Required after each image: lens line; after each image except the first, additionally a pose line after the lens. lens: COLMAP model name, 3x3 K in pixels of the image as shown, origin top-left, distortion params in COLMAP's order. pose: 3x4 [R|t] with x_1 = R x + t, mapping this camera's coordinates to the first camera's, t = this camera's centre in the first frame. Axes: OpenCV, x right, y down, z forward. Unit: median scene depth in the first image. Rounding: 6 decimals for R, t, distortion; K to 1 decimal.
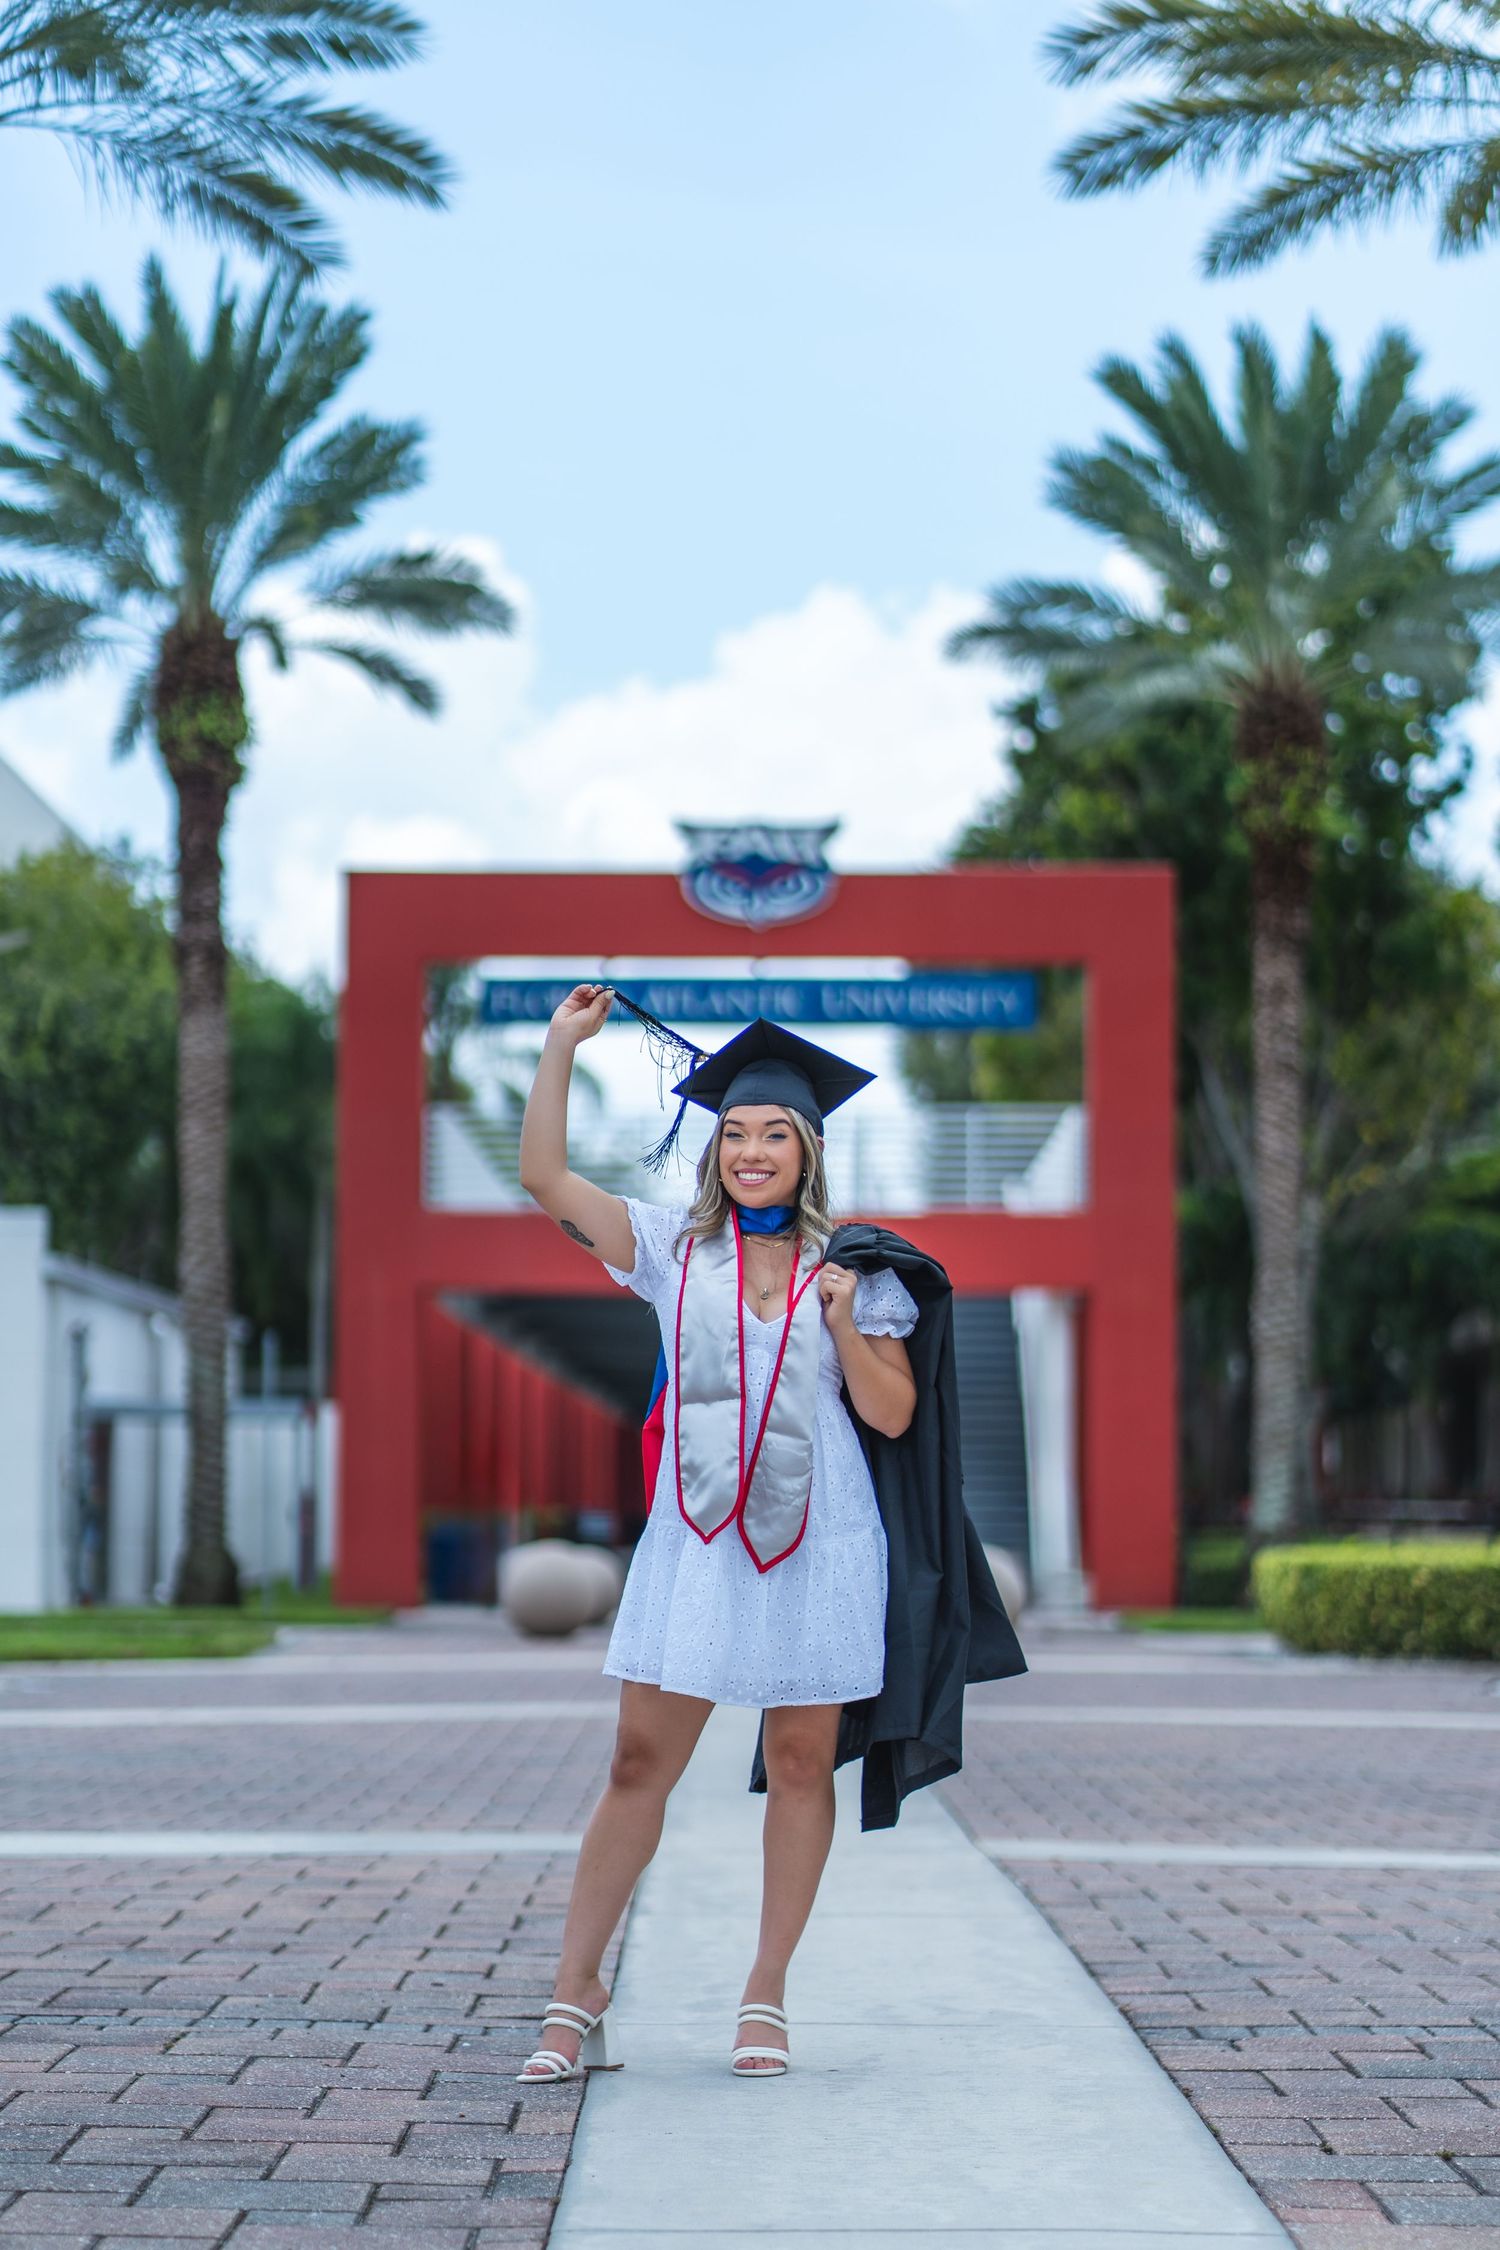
lens RADIAL K [[5187.9, 0, 750.5], [0, 5187.9, 1123.9], [0, 0, 1]] dist [0.200831, 0.000000]
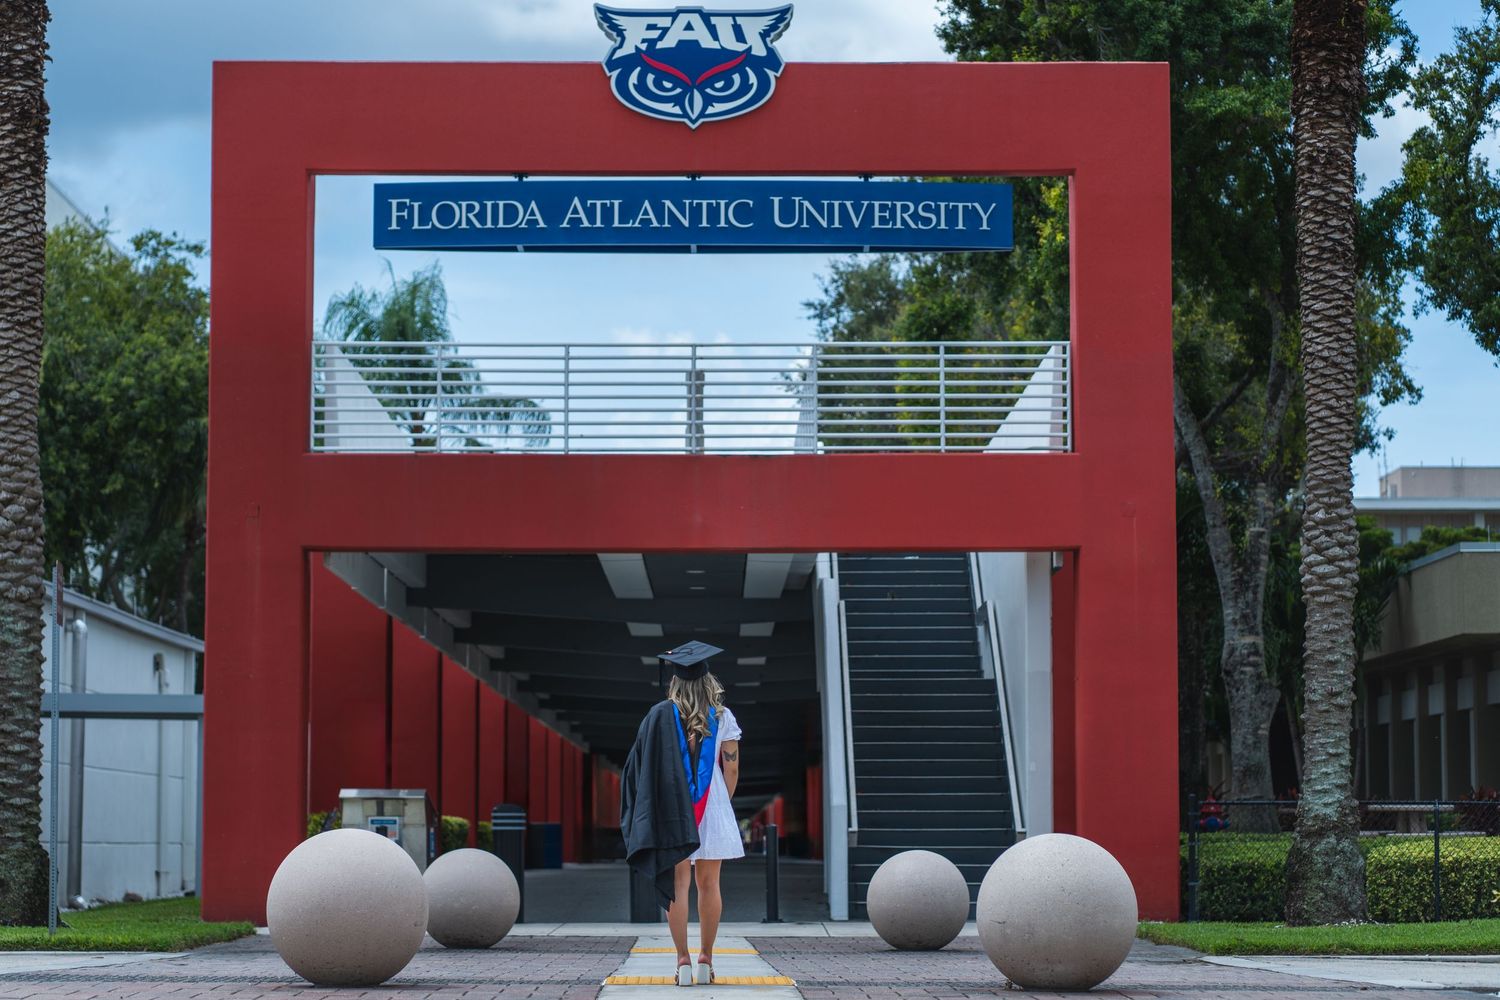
lens RADIAL K [[3458.6, 0, 751.2], [0, 3458.6, 491.1], [0, 0, 1]] dist [0.200831, 0.000000]
pose [[0.999737, 0.005664, 0.022220, -0.002040], [-0.005131, 0.999699, -0.023977, 0.036361], [-0.022349, 0.023857, 0.999466, 0.418084]]
